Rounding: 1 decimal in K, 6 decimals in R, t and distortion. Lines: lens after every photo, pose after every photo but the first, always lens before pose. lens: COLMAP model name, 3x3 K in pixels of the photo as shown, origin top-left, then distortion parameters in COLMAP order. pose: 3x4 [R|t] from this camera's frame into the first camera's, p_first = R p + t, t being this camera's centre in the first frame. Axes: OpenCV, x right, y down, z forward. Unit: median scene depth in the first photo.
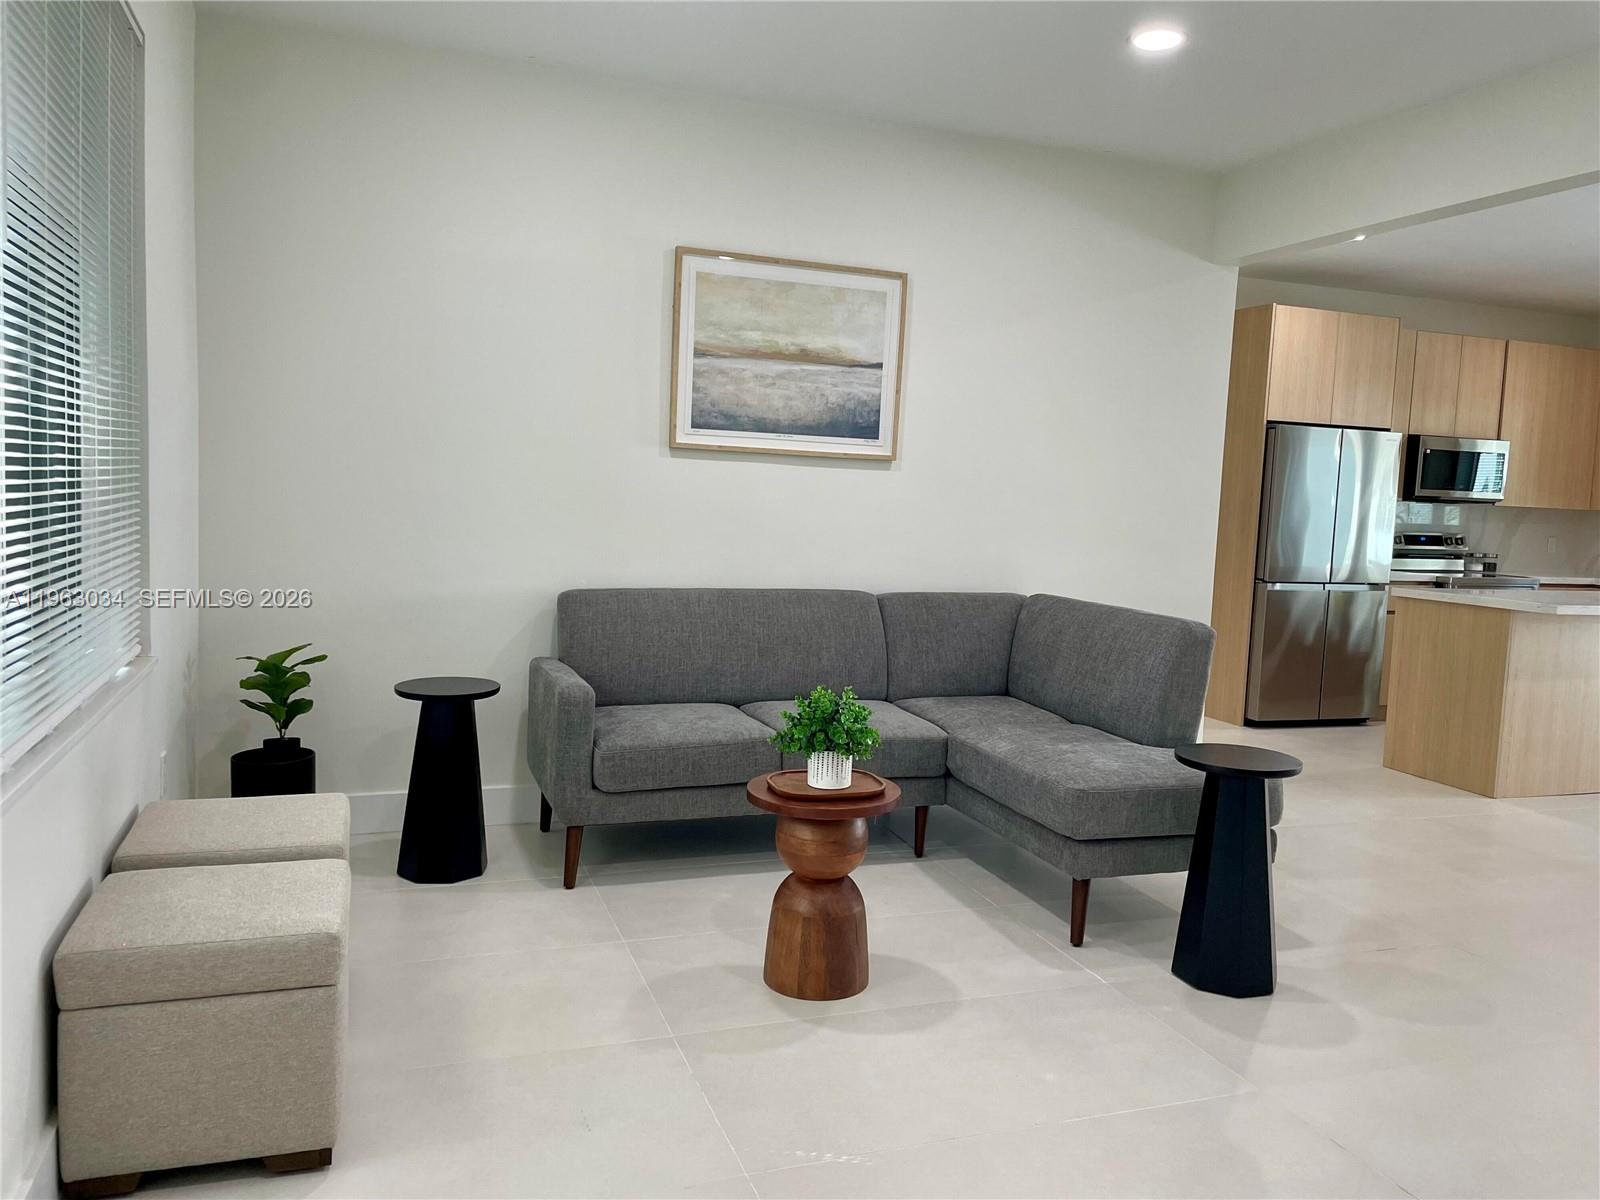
lens RADIAL K [[1197.0, 0, 813.9], [0, 1197.0, 596.0], [0, 0, 1]] dist [0.114602, -0.158075]
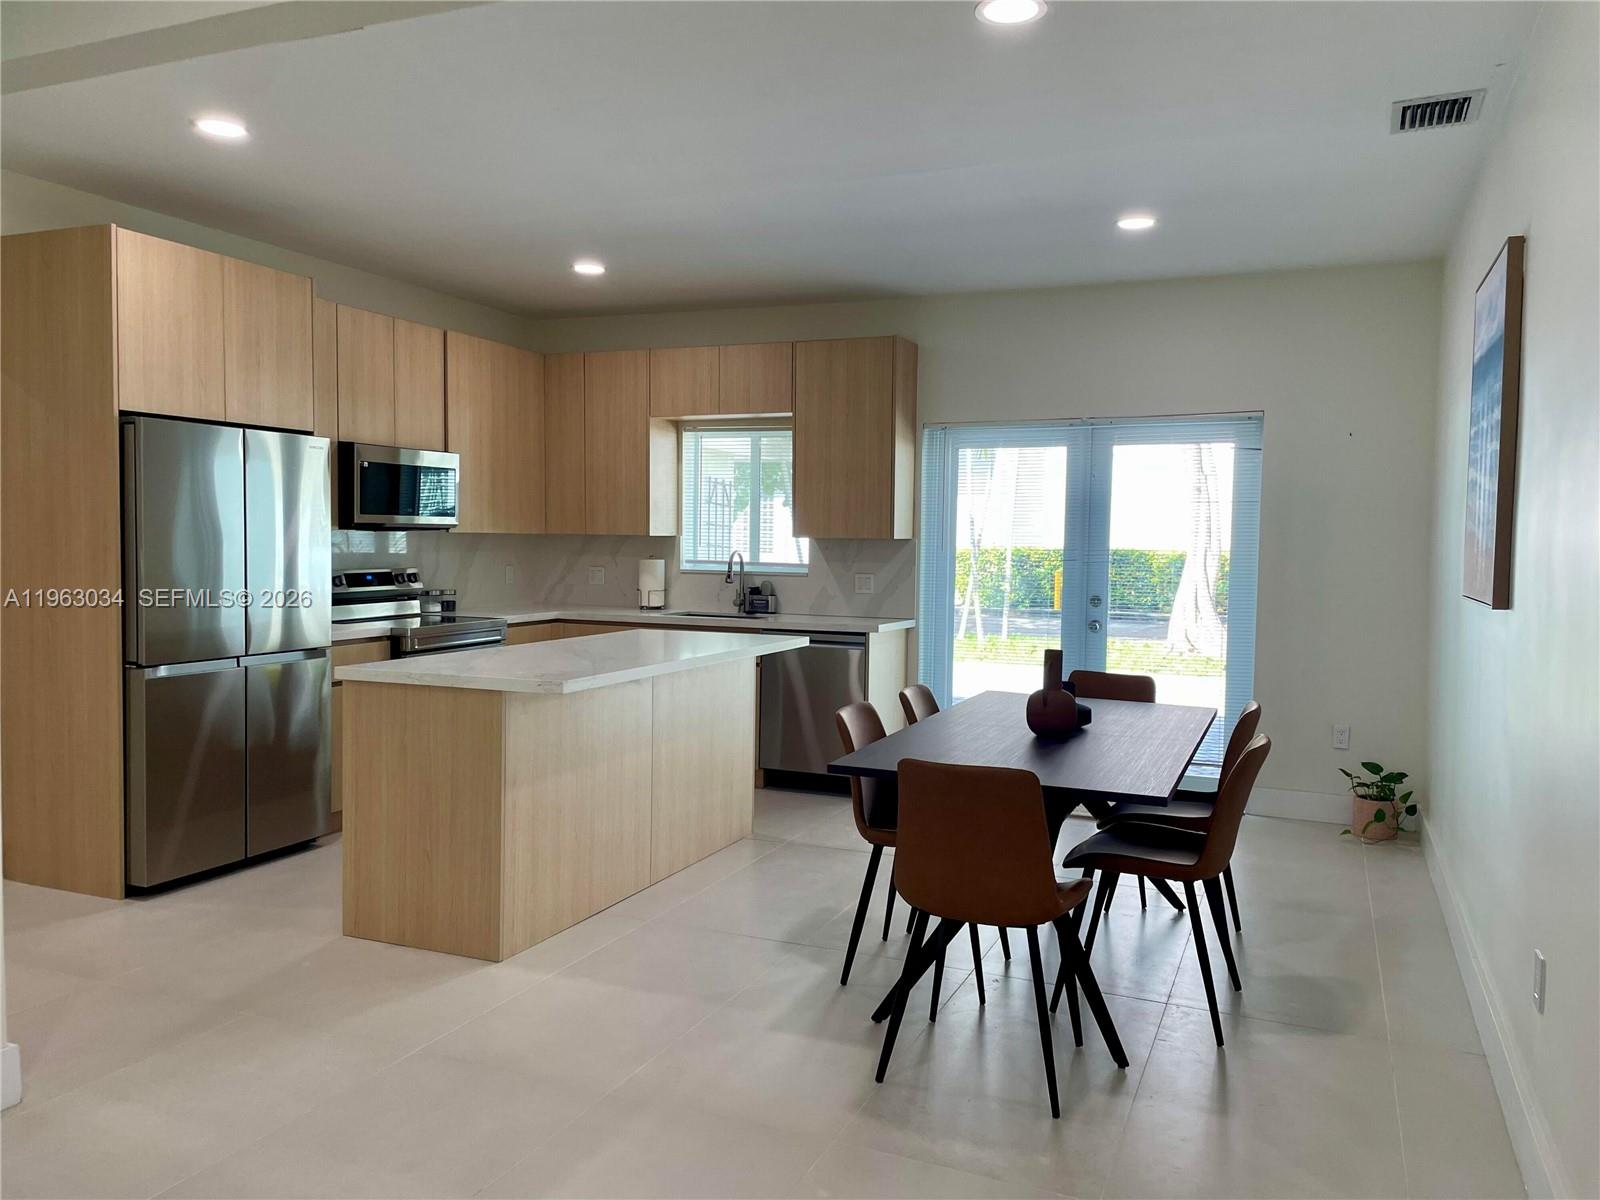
lens RADIAL K [[1197.0, 0, 813.9], [0, 1197.0, 596.0], [0, 0, 1]] dist [0.114602, -0.158075]
pose [[0.681080, -0.068616, 0.728987, 0.222341], [0.077261, 0.996776, 0.021638, -0.051463], [-0.728122, 0.041585, 0.684185, 0.458679]]
